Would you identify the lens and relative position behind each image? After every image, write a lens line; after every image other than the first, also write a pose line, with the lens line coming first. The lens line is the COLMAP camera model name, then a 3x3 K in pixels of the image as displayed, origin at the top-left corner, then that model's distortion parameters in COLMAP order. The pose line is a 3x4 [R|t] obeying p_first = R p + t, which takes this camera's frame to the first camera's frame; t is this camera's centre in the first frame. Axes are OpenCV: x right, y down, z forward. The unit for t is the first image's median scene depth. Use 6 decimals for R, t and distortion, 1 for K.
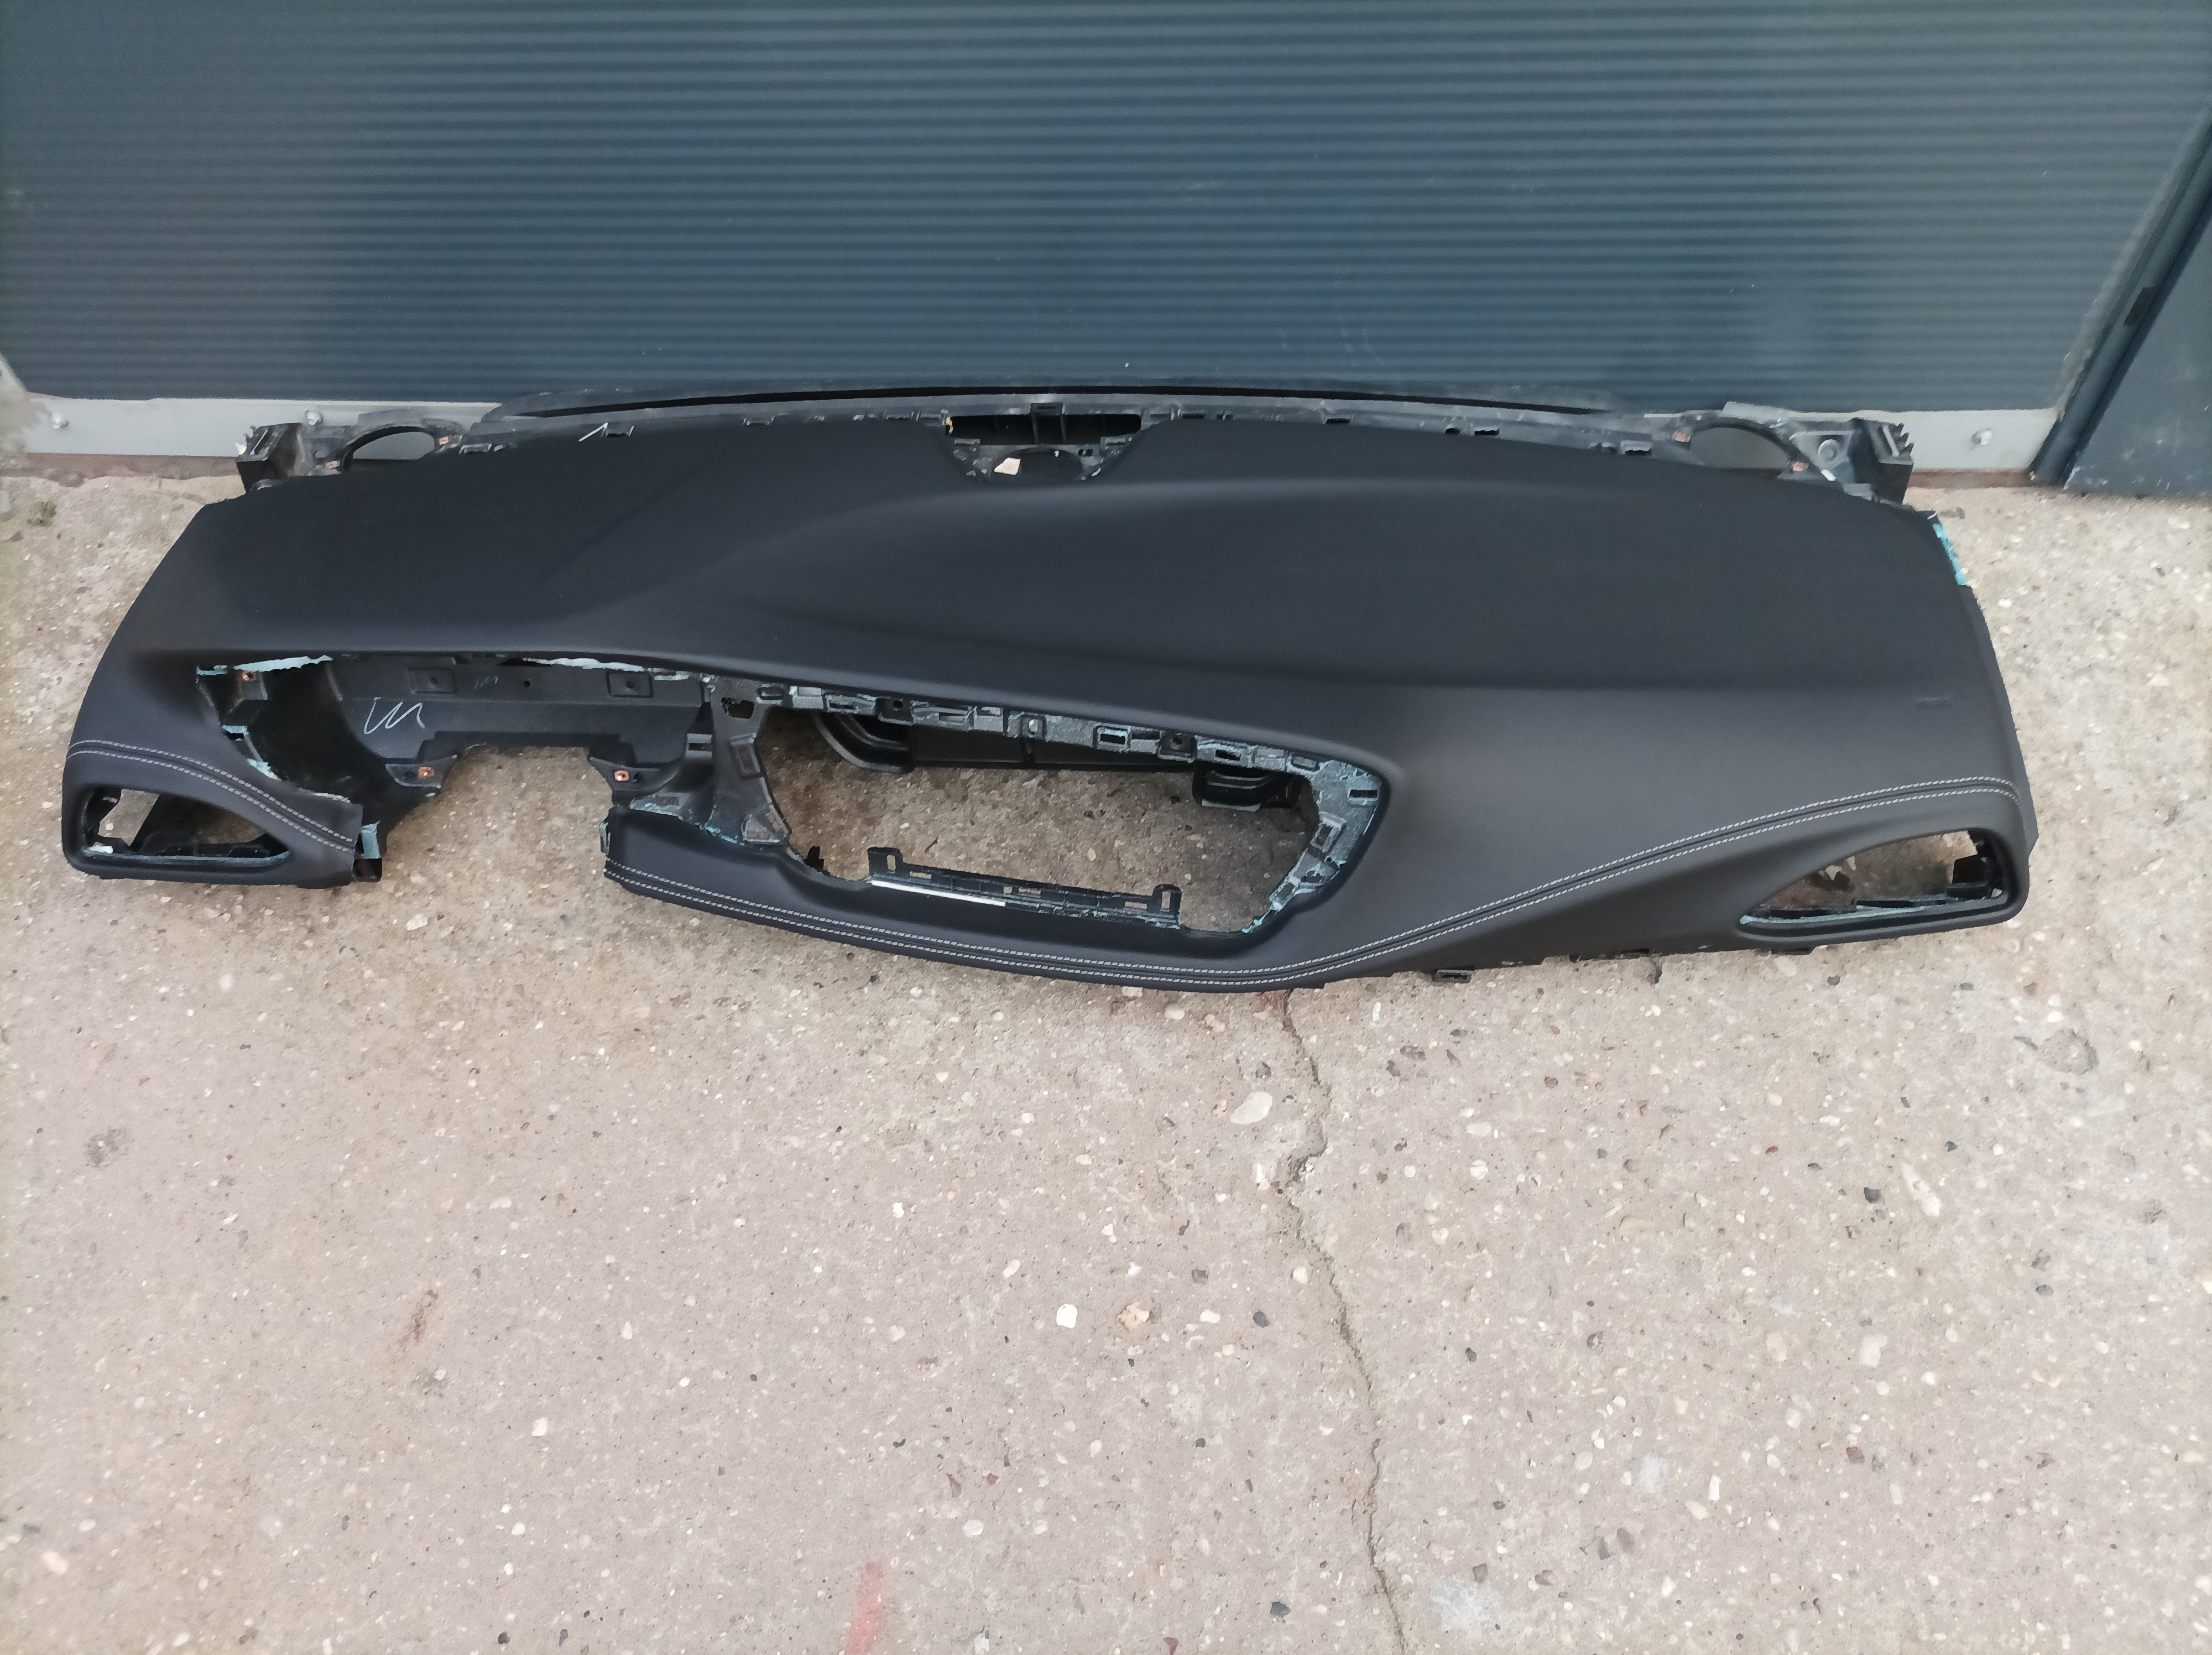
lens RADIAL K [[1657.5, 0, 1103.1], [0, 1657.5, 843.8], [0, 0, 1]] dist [0.021368, -0.011692]
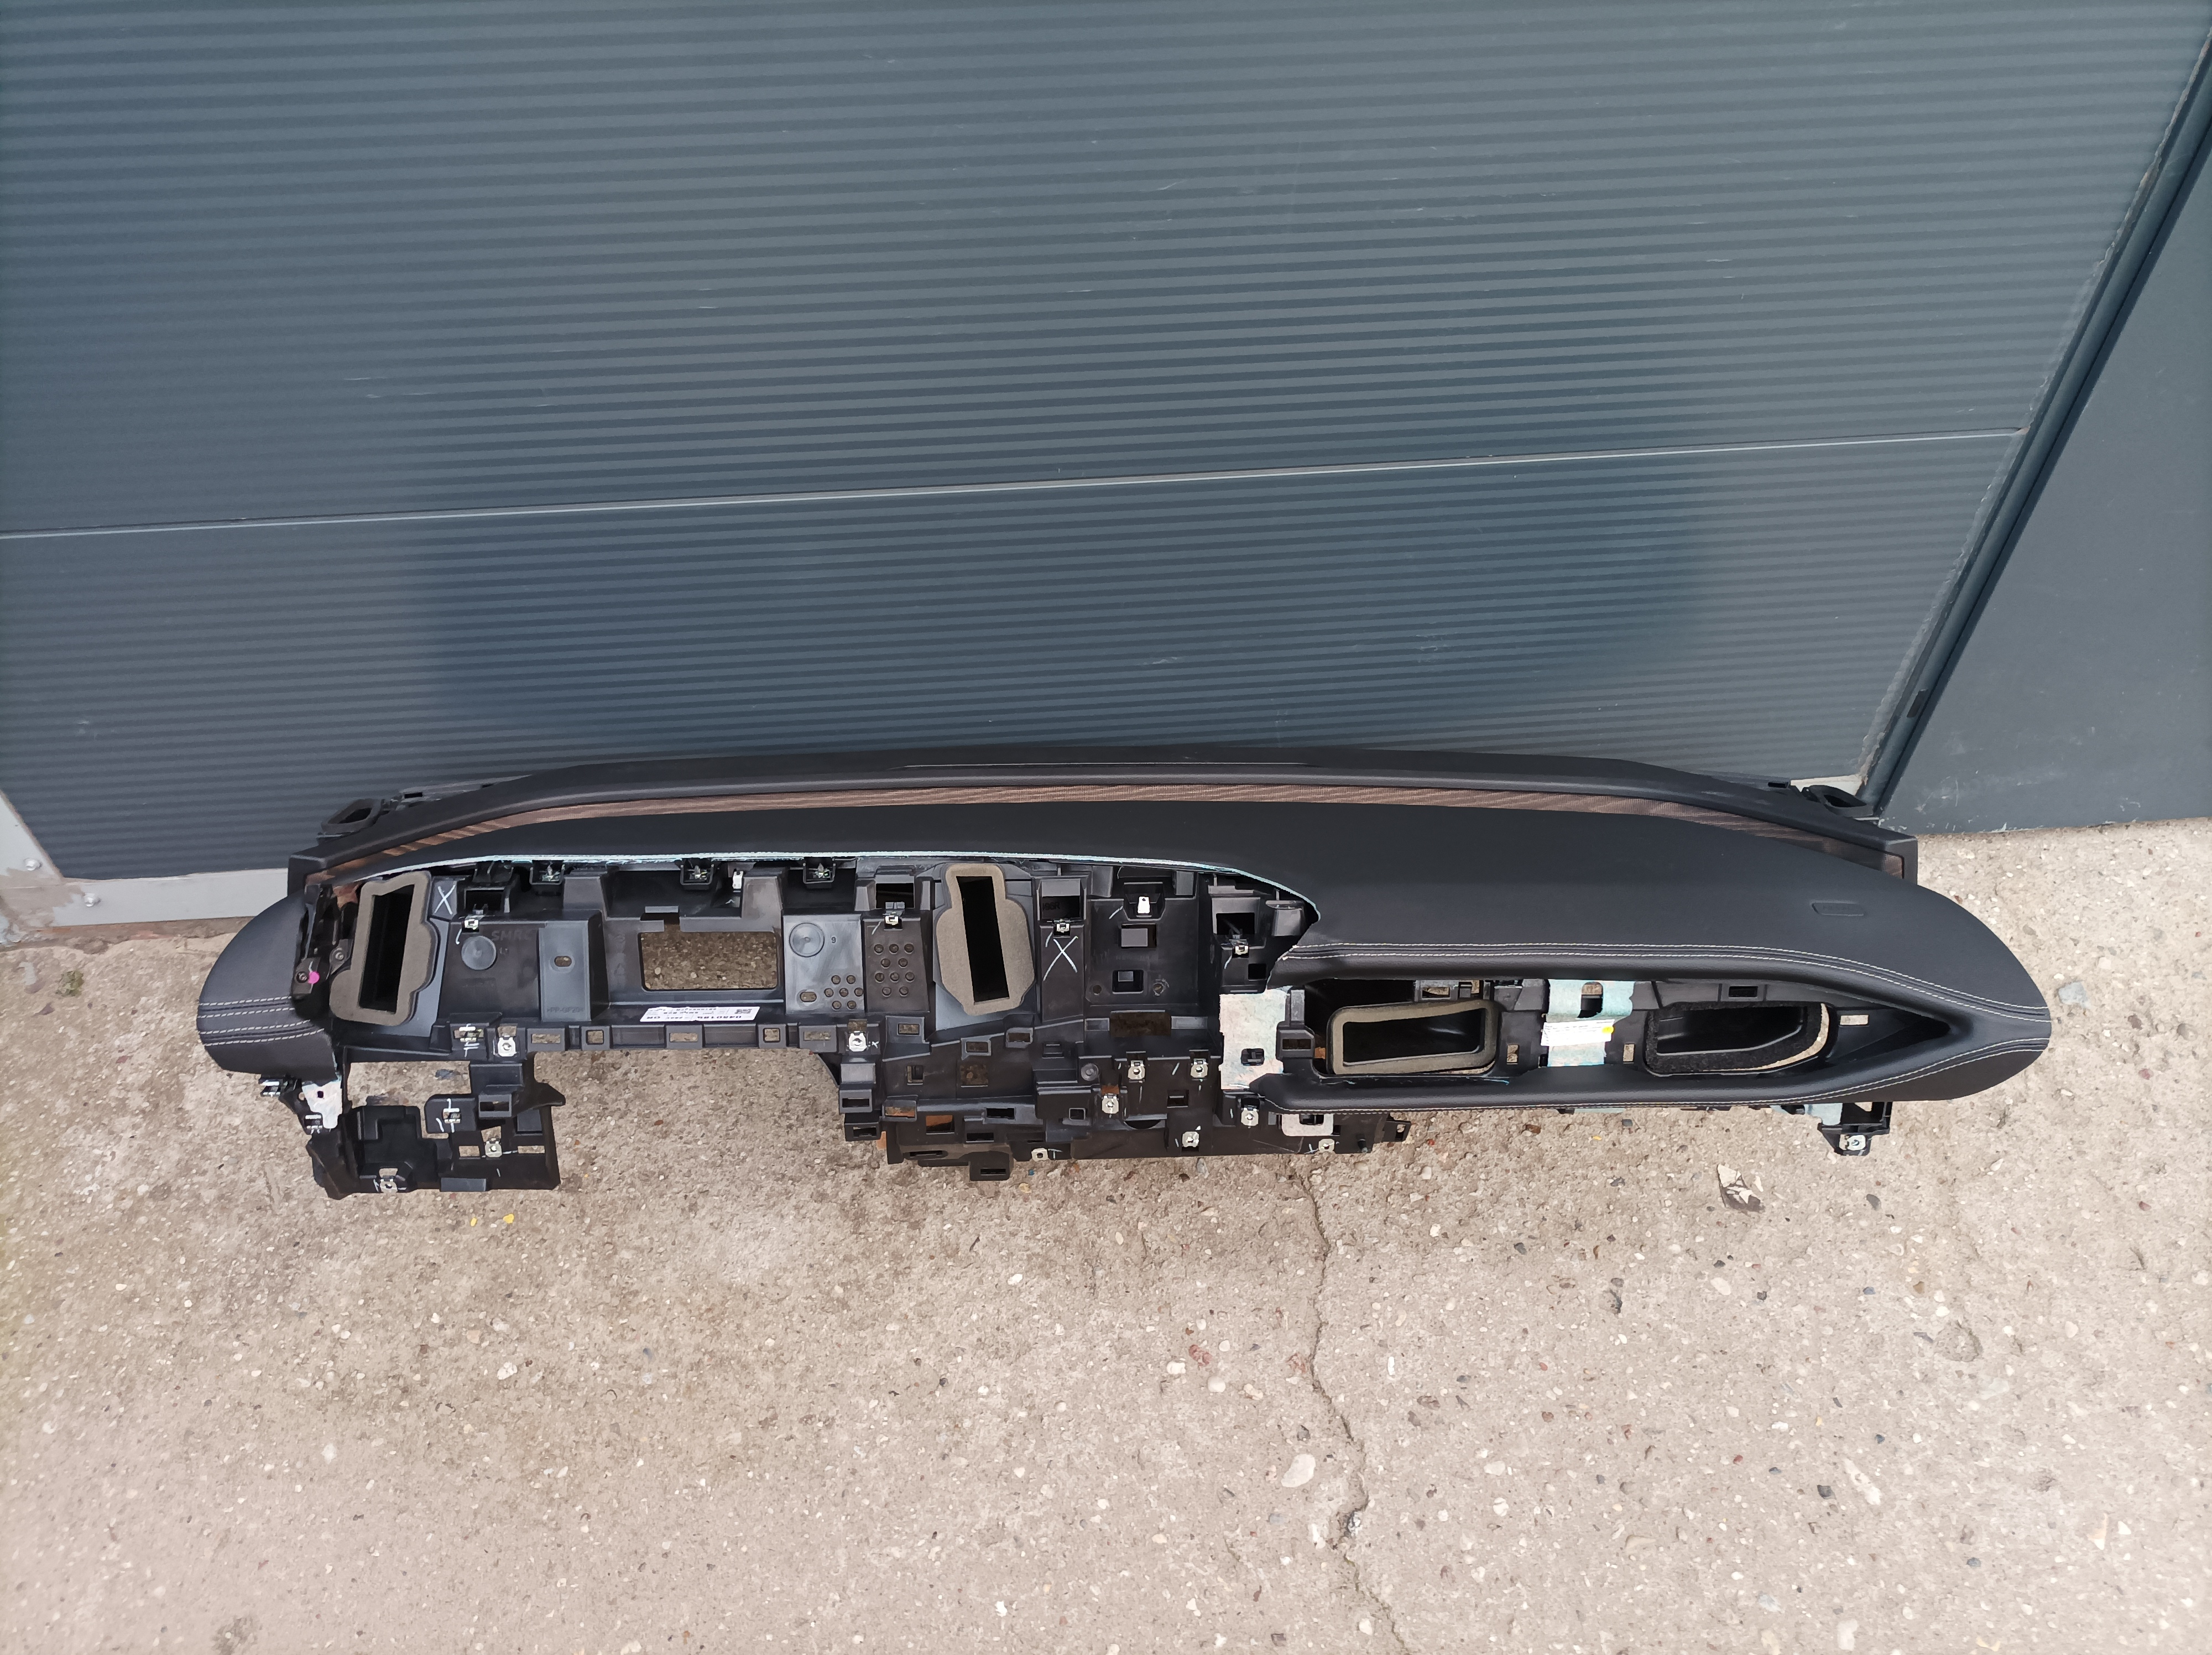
lens RADIAL K [[1657.5, 0, 1104.0], [0, 1657.5, 842.6], [0, 0, 1]] dist [0.021368, -0.011692]
pose [[0.990094, -0.076160, 0.117958, -0.143872], [0.087737, 0.991480, -0.096277, -0.169461], [-0.109621, 0.105672, 0.988340, -0.157737]]
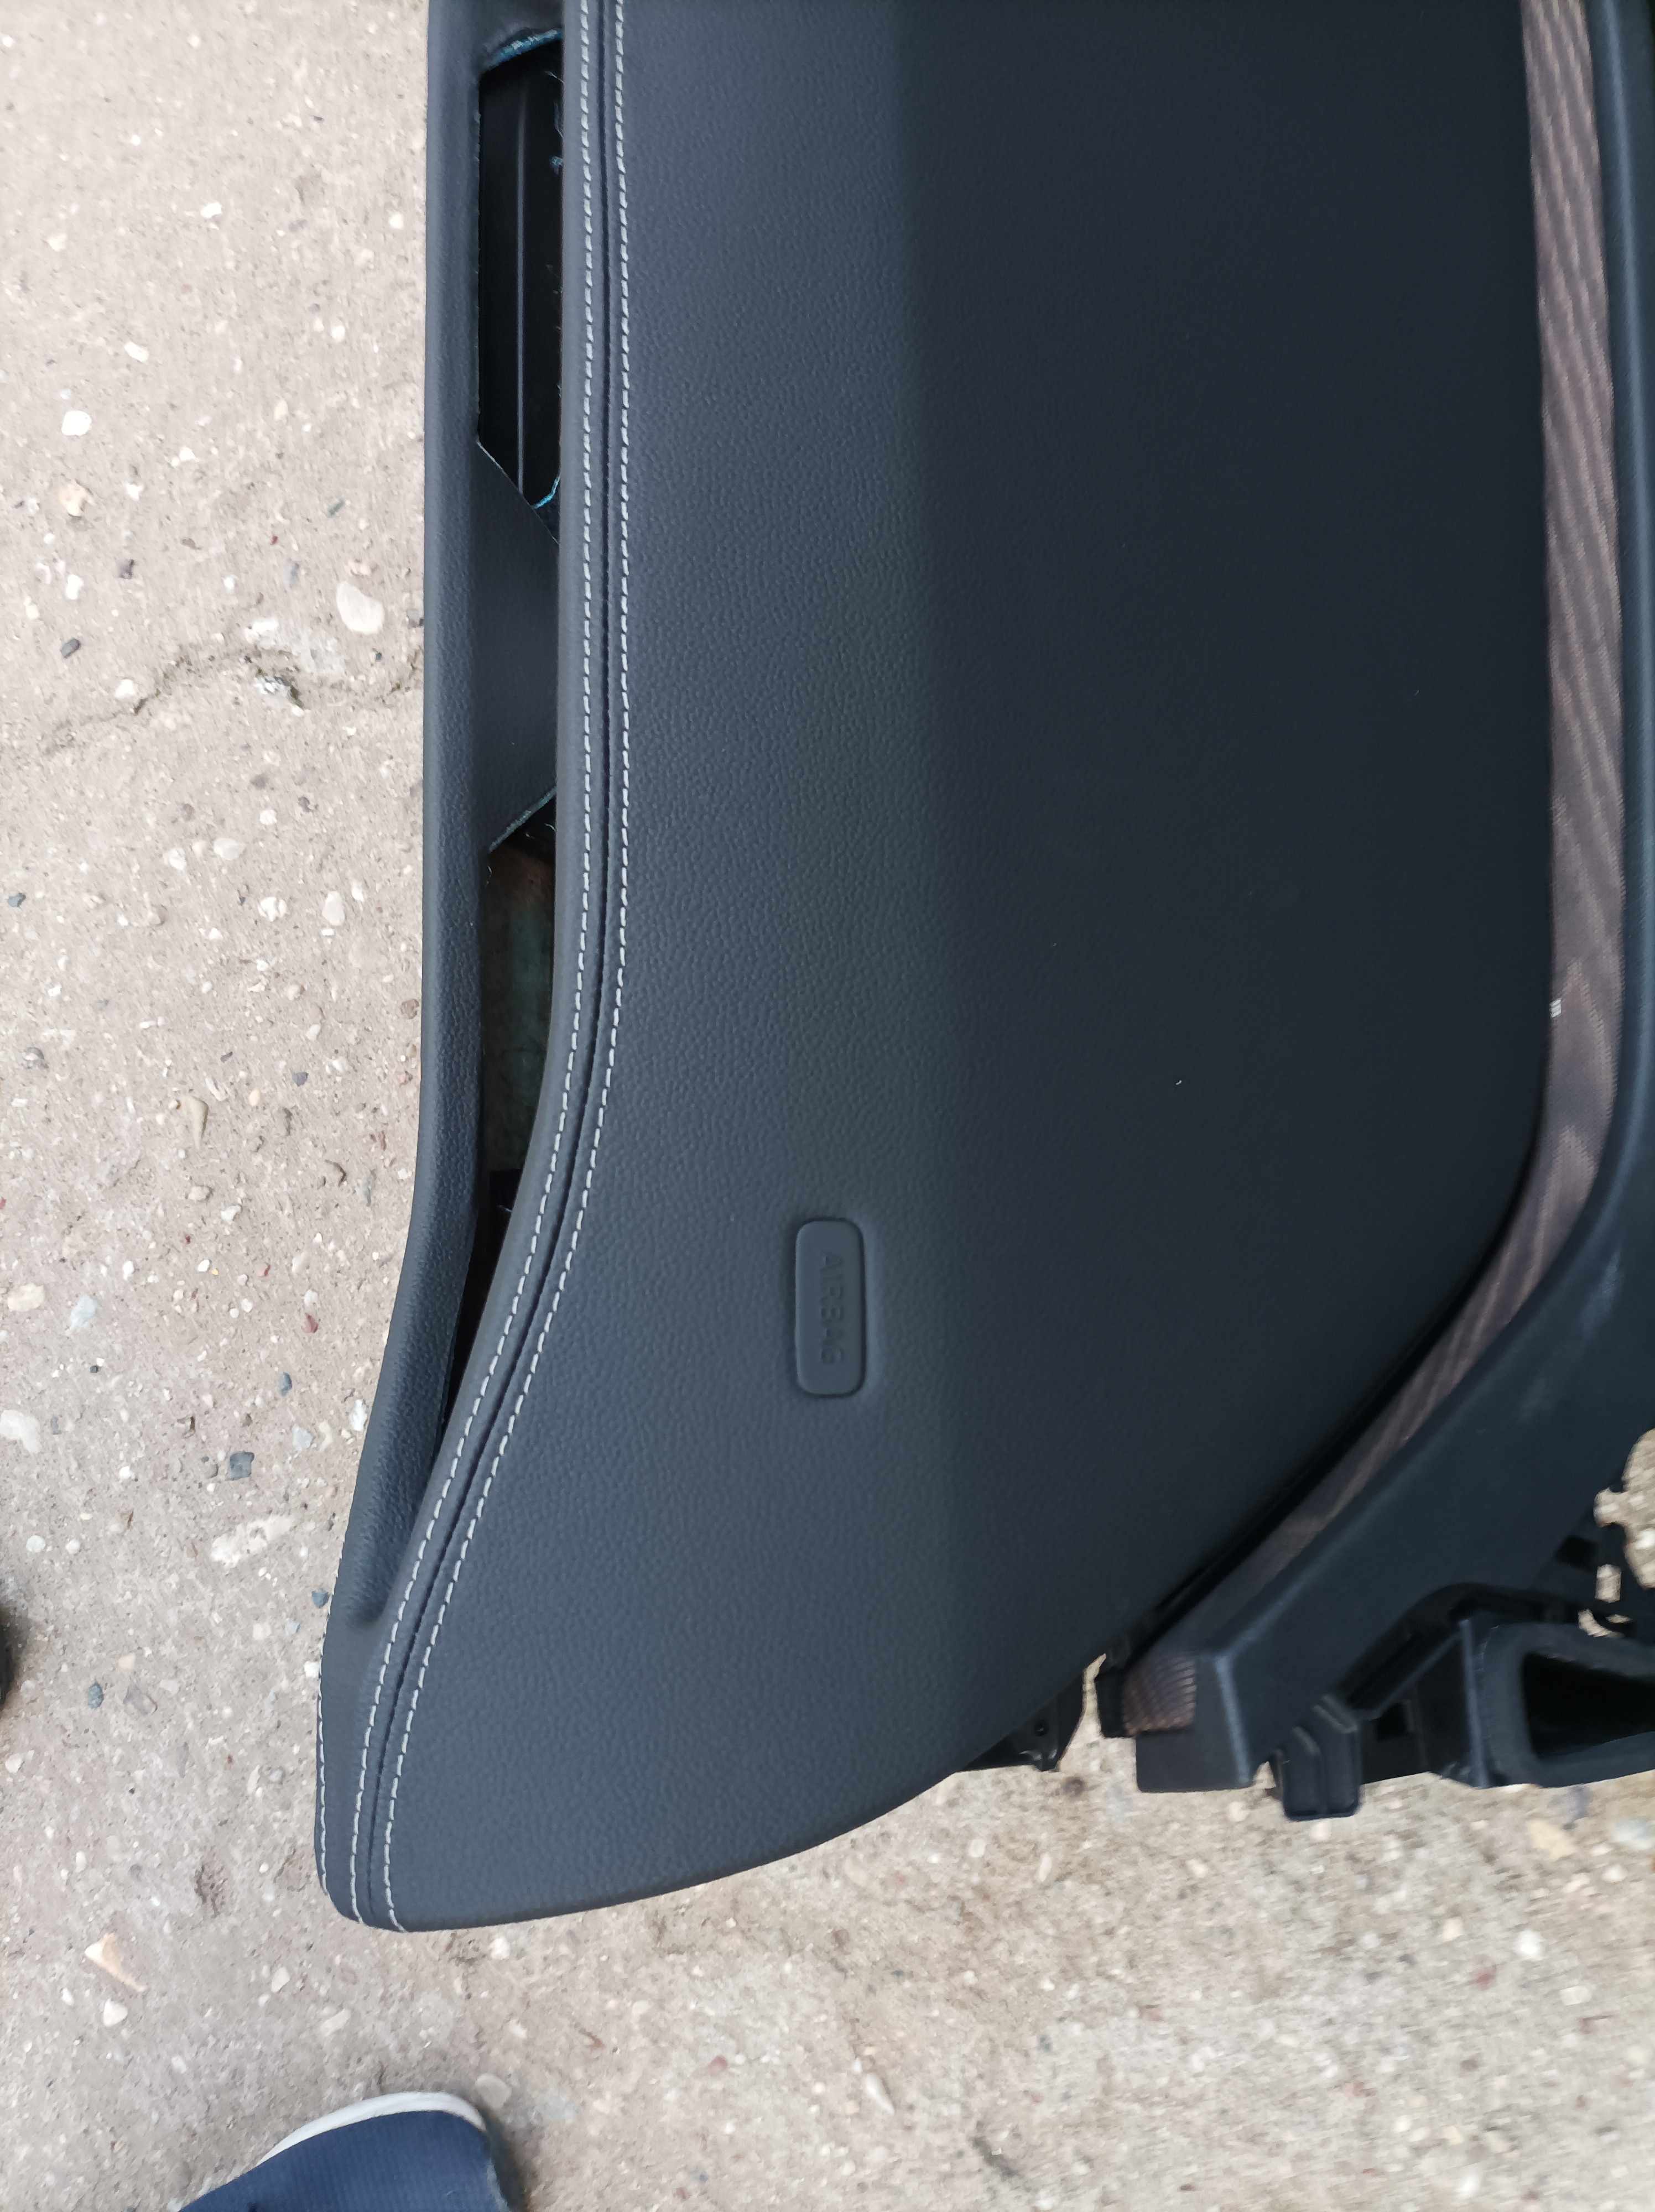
lens RADIAL K [[1657.5, 0, 815.1], [0, 1657.5, 1091.9], [0, 0, 1]] dist [0.021368, -0.011692]
pose [[0.106813, 0.976916, -0.185004, 0.442642], [-0.777071, 0.198100, 0.597425, -0.373428], [0.620283, 0.079949, 0.780293, 0.583908]]
